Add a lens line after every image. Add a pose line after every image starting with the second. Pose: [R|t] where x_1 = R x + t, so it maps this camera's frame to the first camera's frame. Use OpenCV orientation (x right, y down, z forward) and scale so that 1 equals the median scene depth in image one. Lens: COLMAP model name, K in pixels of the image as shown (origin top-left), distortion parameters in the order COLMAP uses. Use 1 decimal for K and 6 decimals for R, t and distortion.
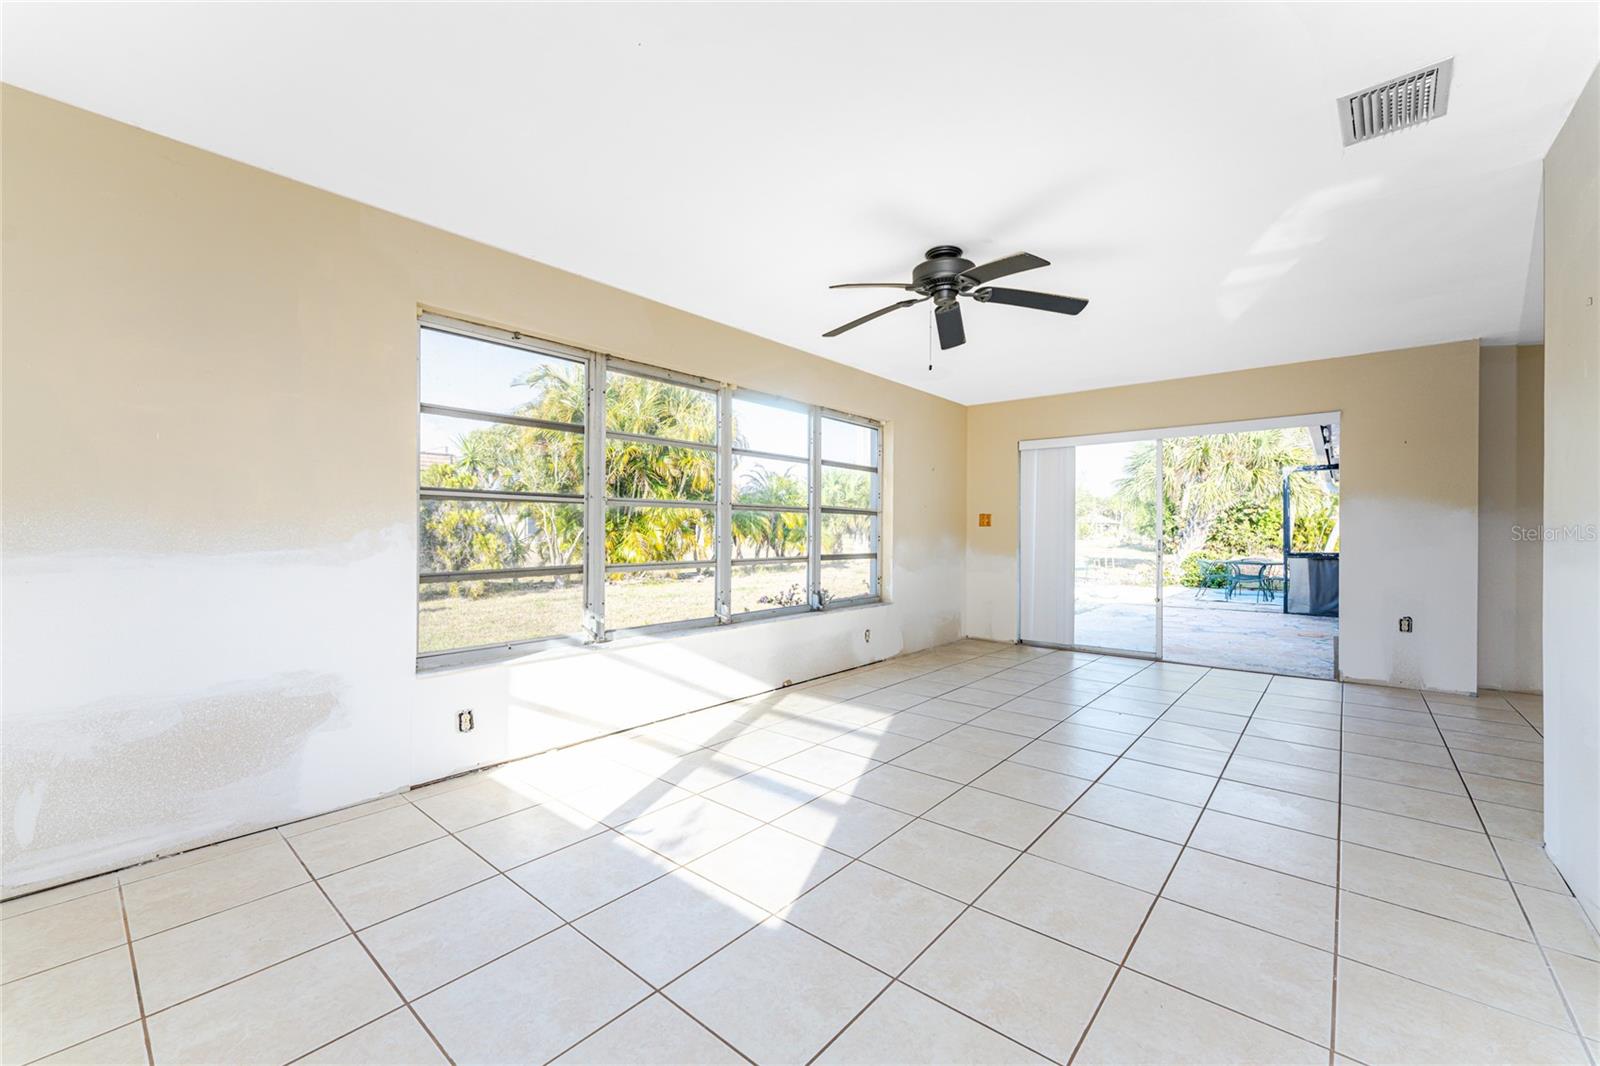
lens RADIAL K [[652.1, 0, 783.8], [0, 652.1, 540.4], [0, 0, 1]] dist [-0.003139, -0.000015]
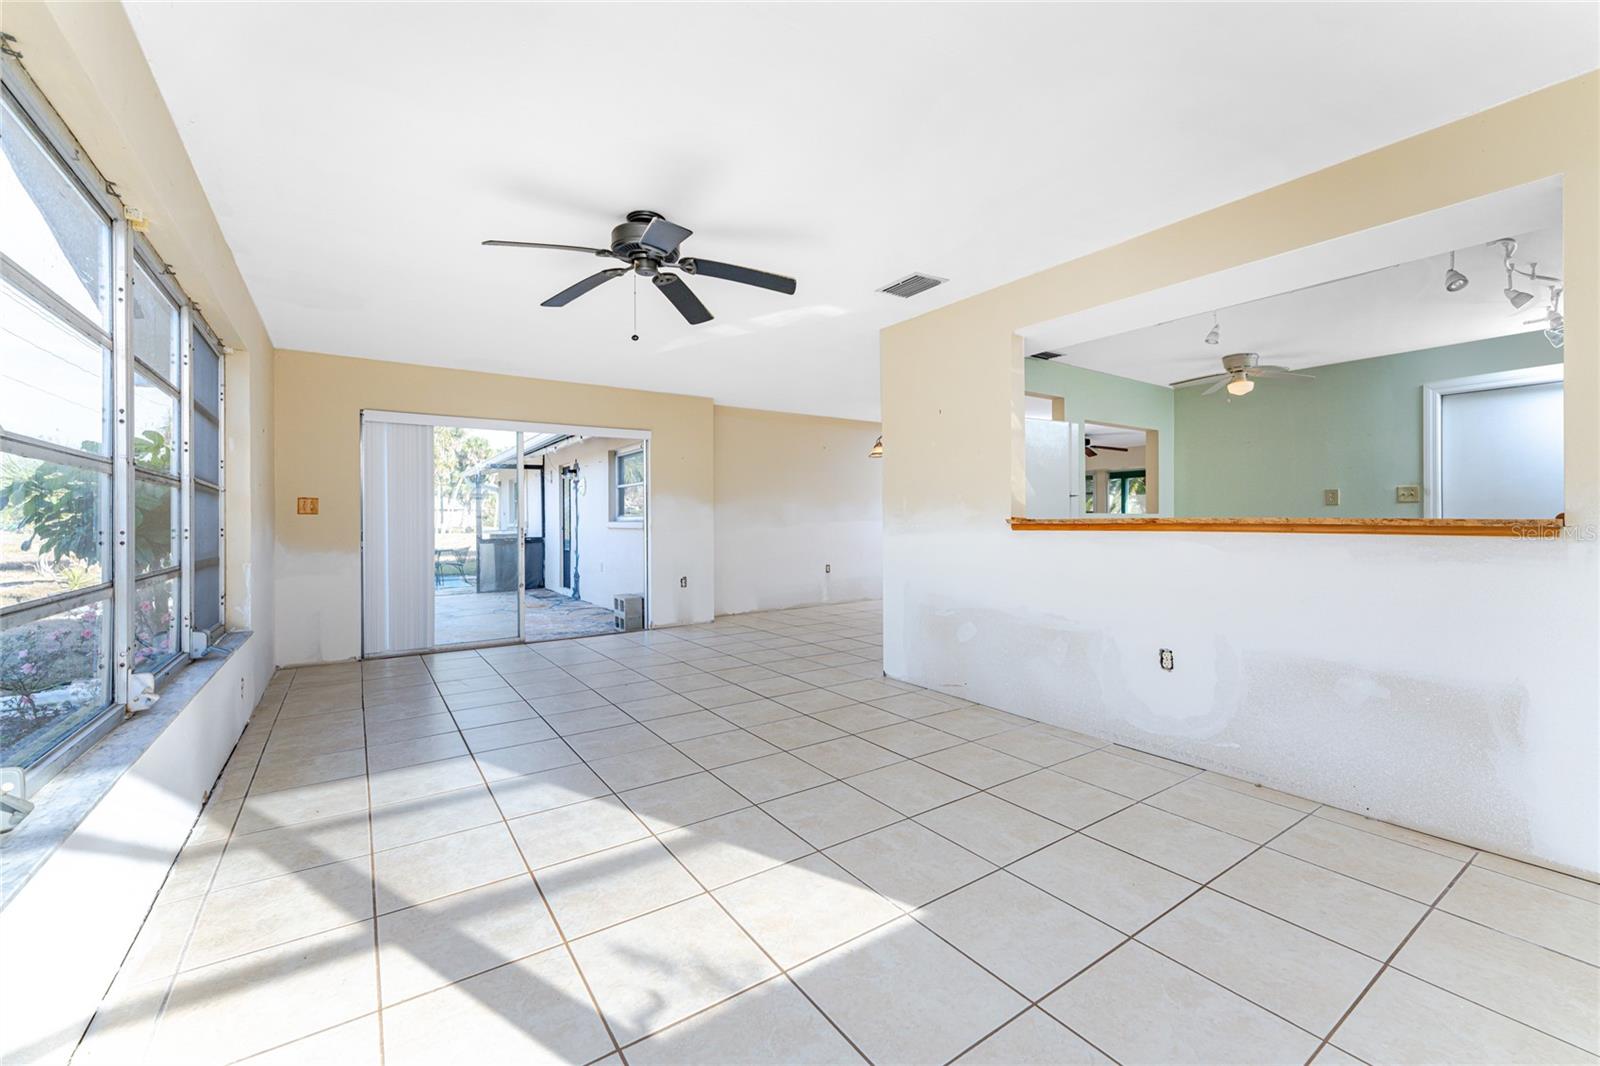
lens RADIAL K [[652.1, 0, 808.6], [0, 652.1, 524.0], [0, 0, 1]] dist [-0.003139, -0.000015]
pose [[0.240263, -0.010122, 0.970655, -0.516585], [0.020359, 0.999778, 0.005387, -0.004486], [-0.970494, 0.018467, 0.240416, 0.474494]]
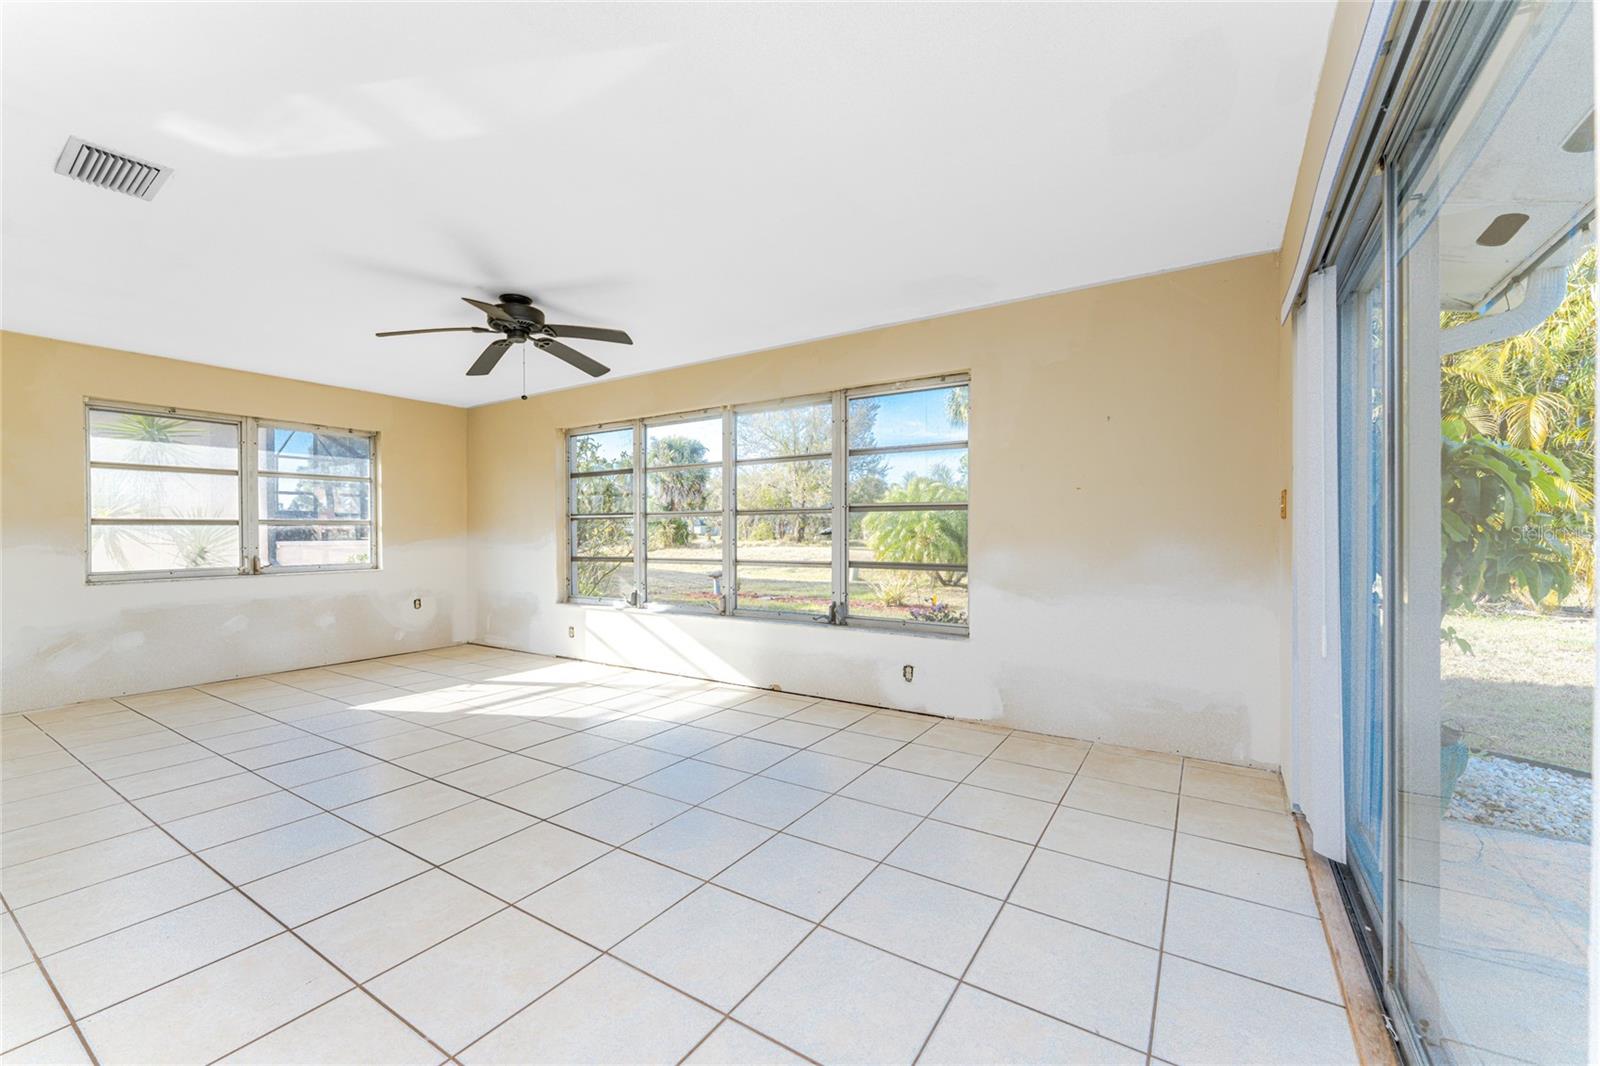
lens RADIAL K [[652.1, 0, 808.9], [0, 652.1, 538.4], [0, 0, 1]] dist [-0.003139, -0.000015]
pose [[0.138892, 0.002478, -0.990304, 1.256774], [-0.006924, 0.999975, 0.001531, -0.011716], [0.990283, 0.006645, 0.138906, 1.153661]]
